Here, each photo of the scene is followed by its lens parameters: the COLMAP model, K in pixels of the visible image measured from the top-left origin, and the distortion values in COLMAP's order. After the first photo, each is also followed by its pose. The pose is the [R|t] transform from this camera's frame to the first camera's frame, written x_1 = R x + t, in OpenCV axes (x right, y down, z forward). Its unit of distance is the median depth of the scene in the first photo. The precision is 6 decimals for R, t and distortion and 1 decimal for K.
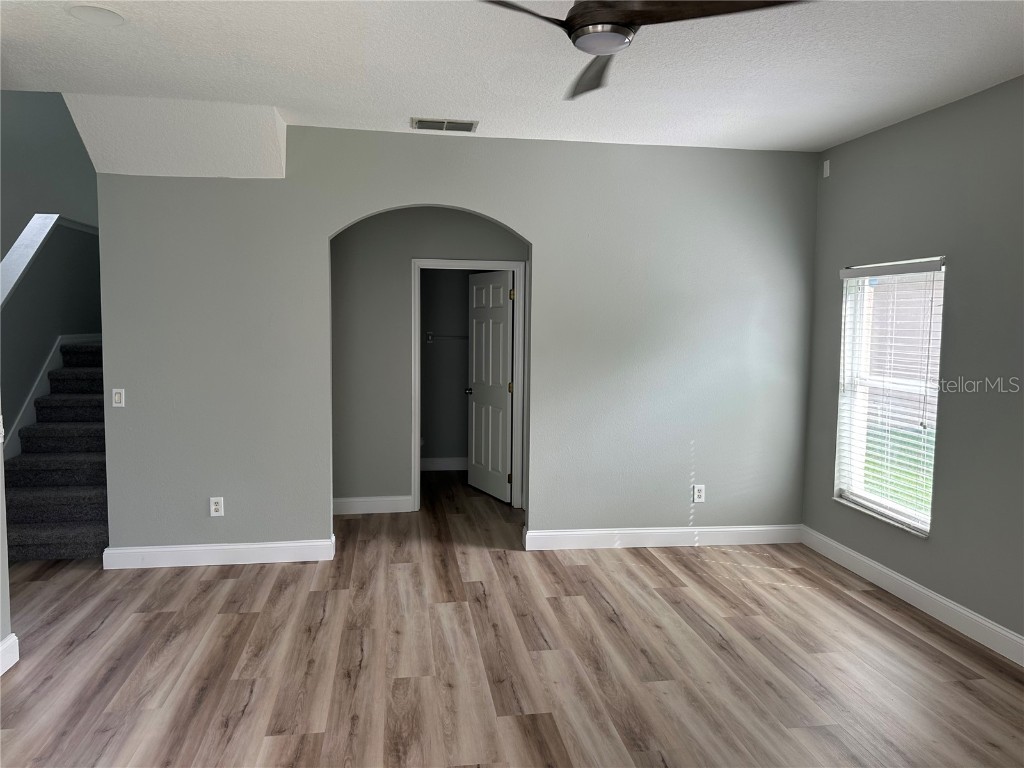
lens RADIAL K [[720.8, 0, 506.1], [0, 720.8, 377.6], [0, 0, 1]] dist [0.086764, -0.103866]
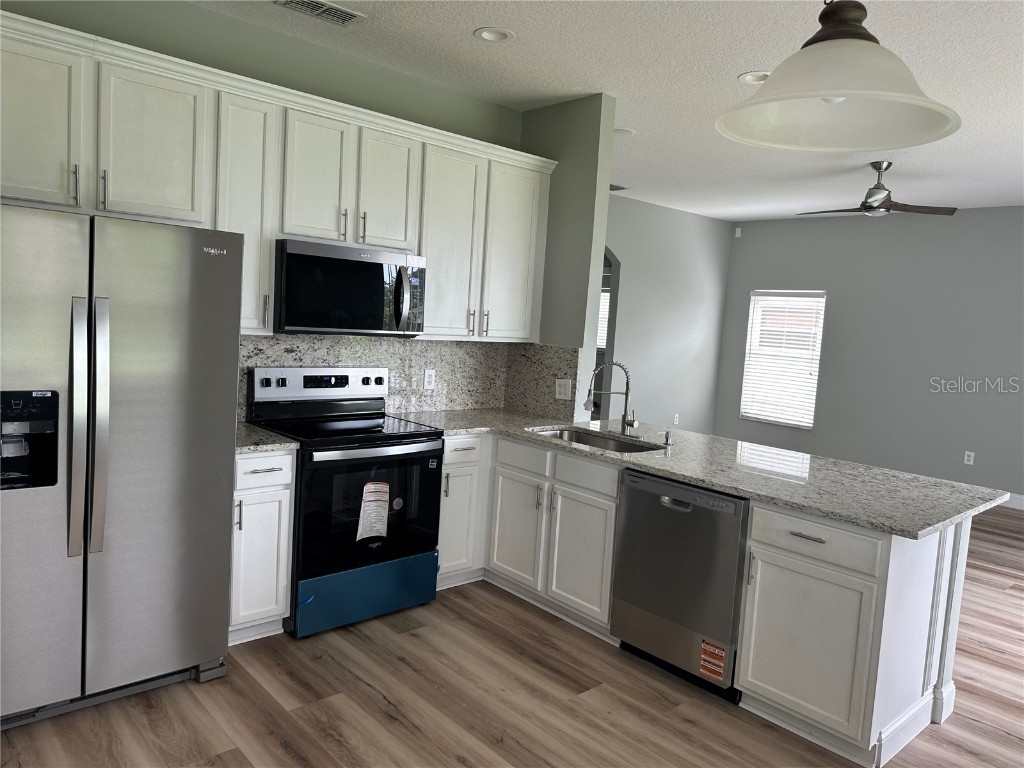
lens RADIAL K [[720.8, 0, 526.0], [0, 720.8, 379.8], [0, 0, 1]] dist [0.086764, -0.103866]
pose [[0.822890, -0.011965, 0.568075, -1.275329], [-0.007574, 0.999458, 0.032022, 0.026654], [-0.568150, -0.030653, 0.822354, -0.229249]]
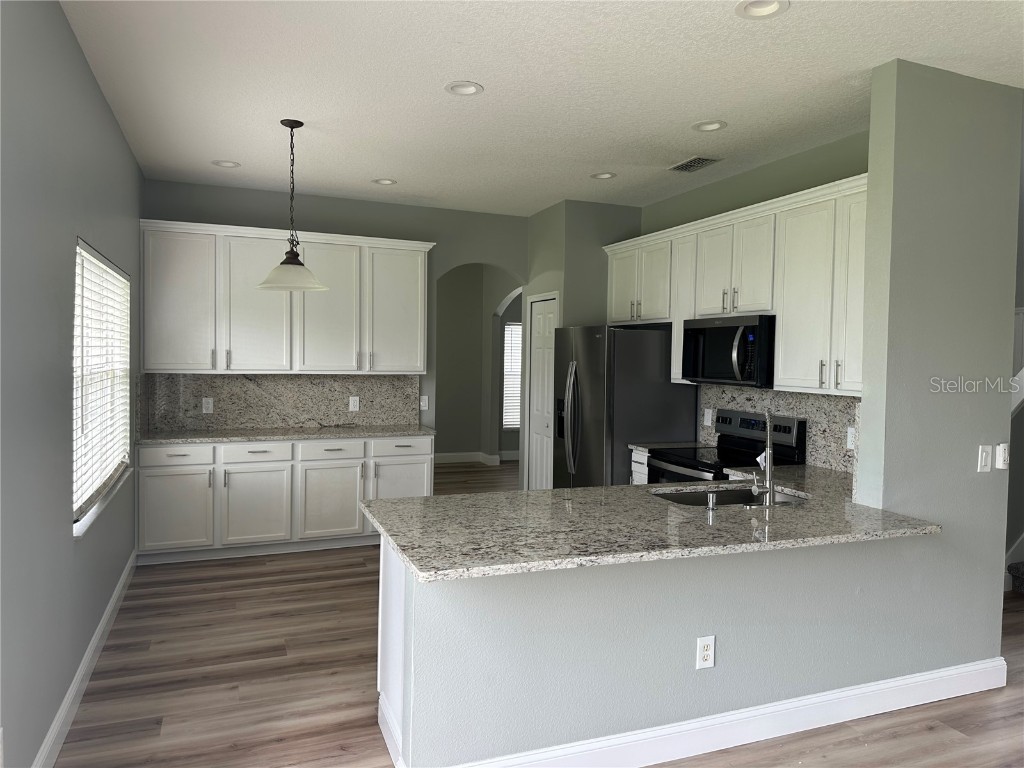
lens RADIAL K [[720.8, 0, 519.9], [0, 720.8, 376.6], [0, 0, 1]] dist [0.086764, -0.103866]
pose [[0.227443, 0.022716, -0.973526, 0.140574], [-0.095370, 0.995441, 0.000946, 0.018701], [0.969110, 0.092630, 0.228573, 0.063923]]
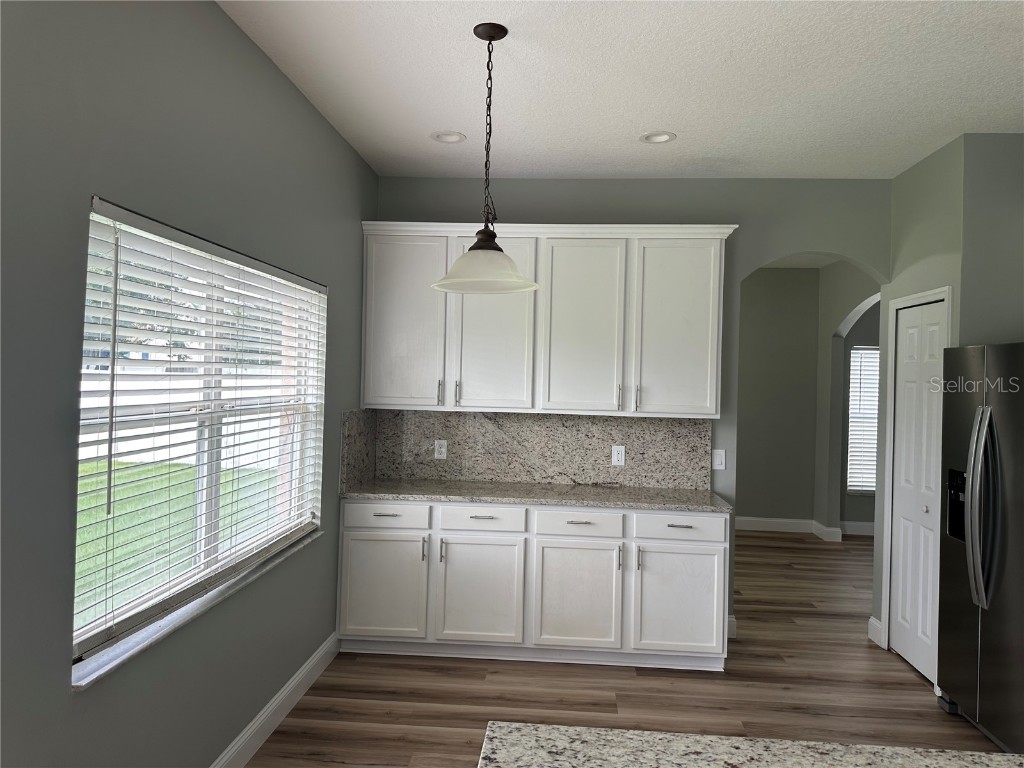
lens RADIAL K [[720.8, 0, 515.1], [0, 720.8, 374.3], [0, 0, 1]] dist [0.086764, -0.103866]
pose [[-0.218863, -0.023072, -0.975483, -0.313828], [-0.110027, 0.993928, 0.001177, 0.001521], [0.969533, 0.107587, -0.220072, 0.159198]]
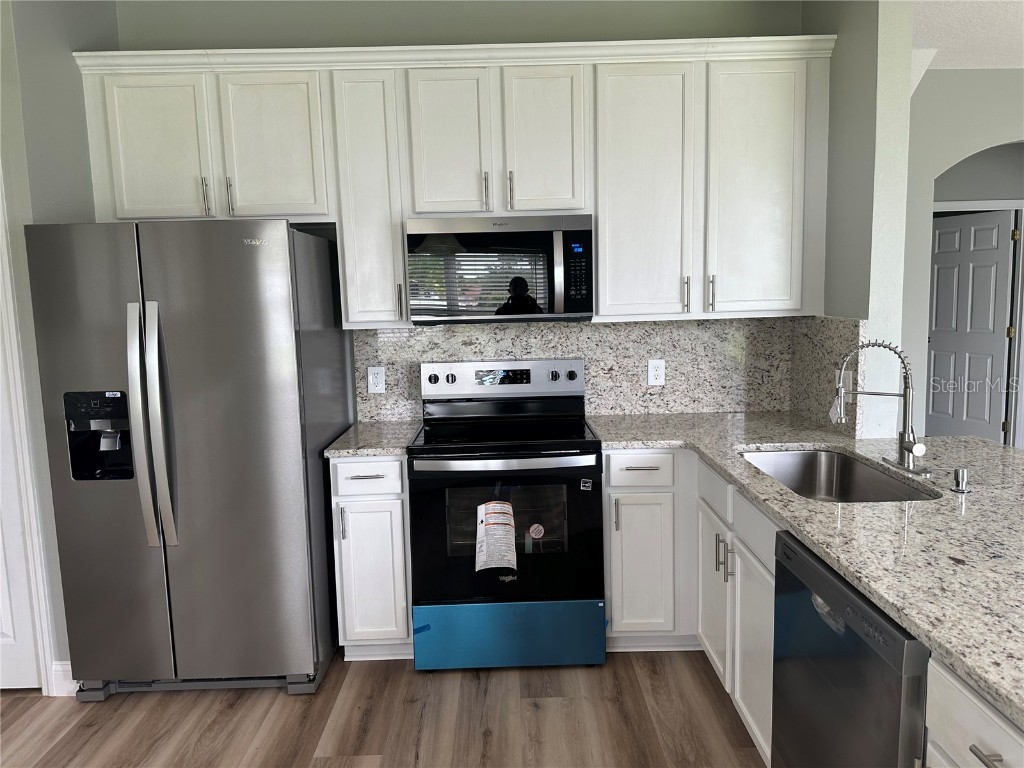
lens RADIAL K [[720.8, 0, 516.5], [0, 720.8, 377.8], [0, 0, 1]] dist [0.086764, -0.103866]
pose [[0.990791, -0.023142, -0.133407, -0.815865], [0.028370, 0.998897, 0.037418, 0.032097], [0.132394, -0.040858, 0.990355, -0.105778]]
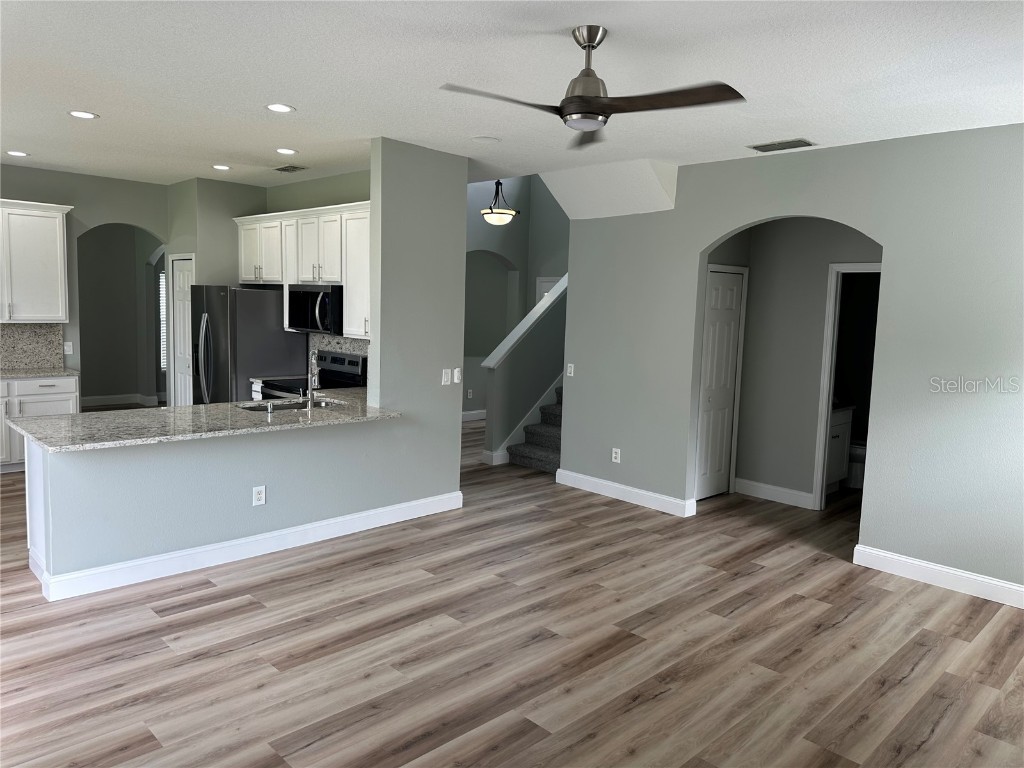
lens RADIAL K [[720.8, 0, 511.7], [0, 720.8, 375.9], [0, 0, 1]] dist [0.086764, -0.103866]
pose [[0.582203, 0.088749, -0.808186, 0.683271], [-0.091940, 0.994835, 0.043013, -0.013716], [0.807829, 0.049263, 0.587355, 0.050927]]
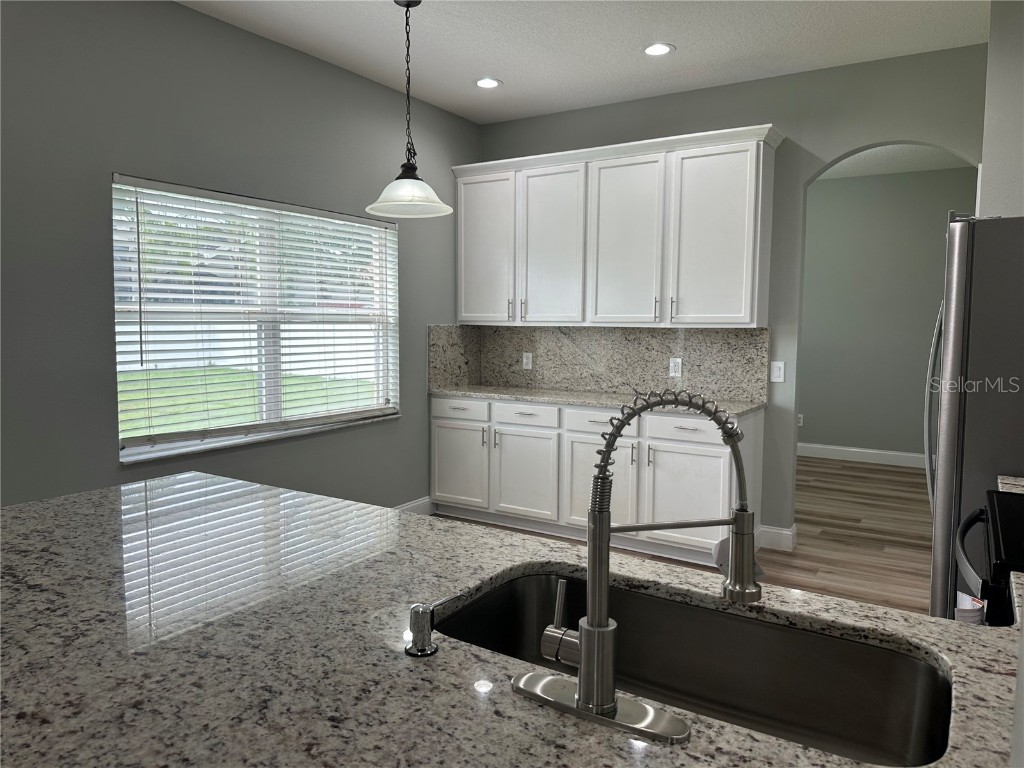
lens RADIAL K [[720.8, 0, 508.7], [0, 720.8, 374.3], [0, 0, 1]] dist [0.086764, -0.103866]
pose [[-0.655822, 0.037401, -0.753988, -0.387685], [-0.079961, 0.989712, 0.118644, 0.004870], [0.750668, 0.138099, -0.646085, 0.647956]]
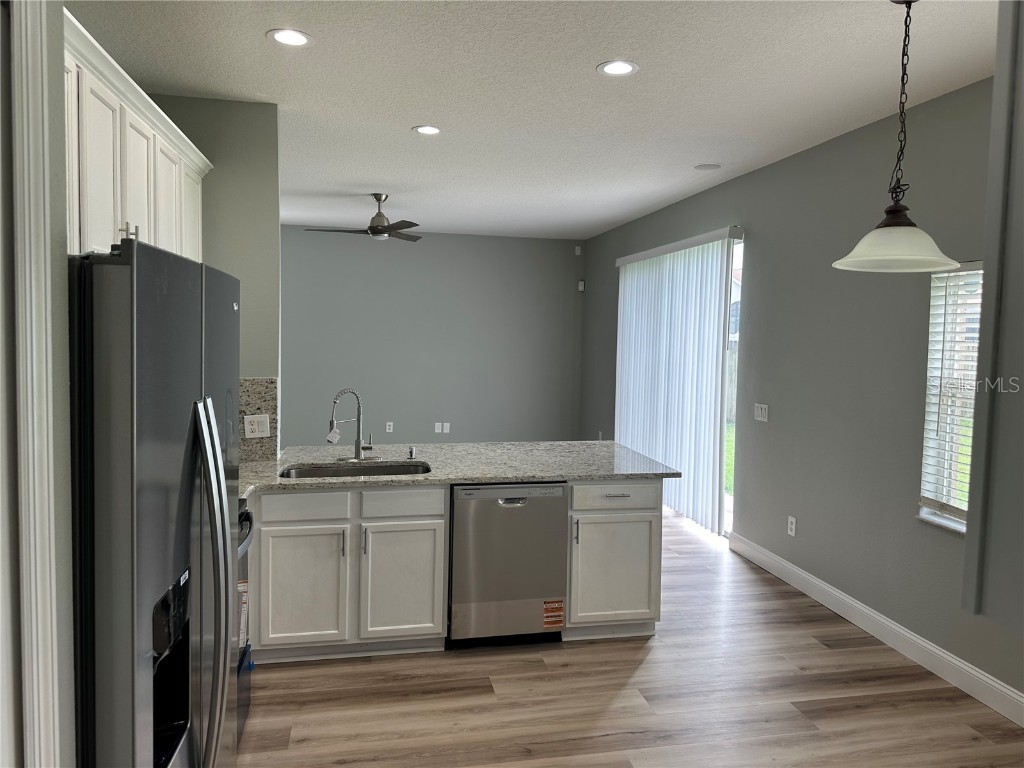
lens RADIAL K [[720.8, 0, 515.1], [0, 720.8, 375.3], [0, 0, 1]] dist [0.086764, -0.103866]
pose [[-0.050135, -0.078417, 0.995659, -1.614209], [0.063485, 0.994647, 0.081534, -0.053844], [-0.996723, 0.067297, -0.044888, 0.345346]]
